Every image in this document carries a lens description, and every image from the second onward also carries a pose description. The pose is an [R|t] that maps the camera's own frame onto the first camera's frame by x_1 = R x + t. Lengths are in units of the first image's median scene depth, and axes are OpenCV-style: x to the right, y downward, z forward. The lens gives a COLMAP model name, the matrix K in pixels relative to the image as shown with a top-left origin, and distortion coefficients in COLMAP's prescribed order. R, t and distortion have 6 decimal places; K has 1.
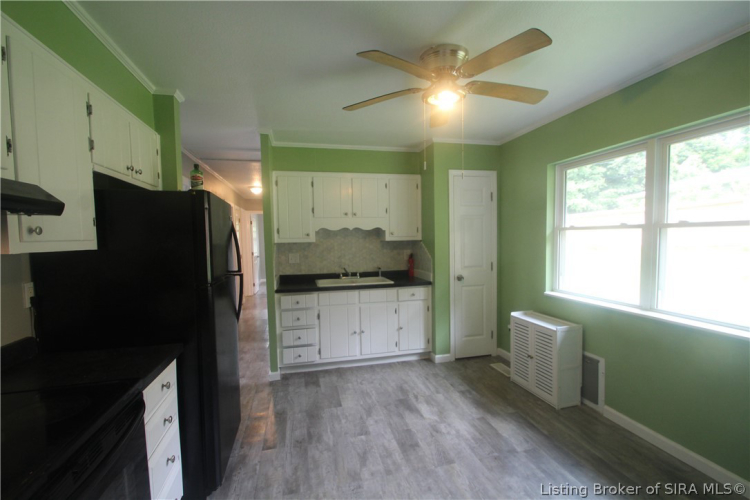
lens RADIAL K [[341.0, 0, 383.8], [0, 341.0, 253.0], [0, 0, 1]] dist [-0.002549, -0.000614]
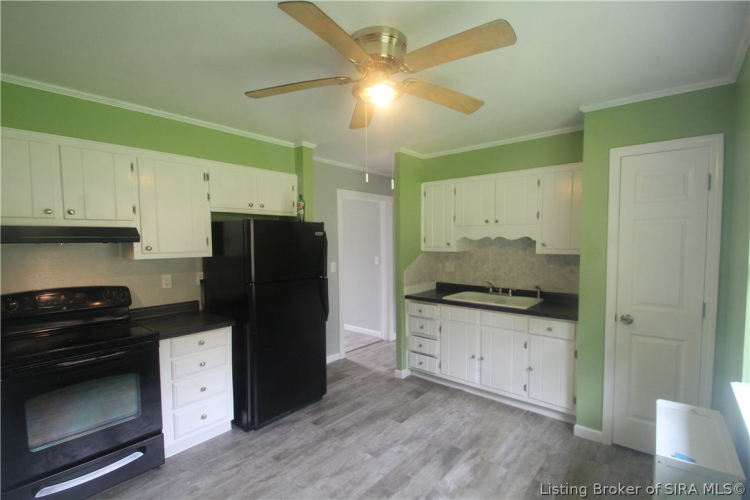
lens RADIAL K [[341.0, 0, 386.9], [0, 341.0, 255.0], [0, 0, 1]] dist [-0.002549, -0.000614]
pose [[0.602444, 0.051634, -0.796489, 0.468035], [-0.042496, 0.998565, 0.032591, -0.048582], [0.797029, 0.014214, 0.603774, 0.283594]]
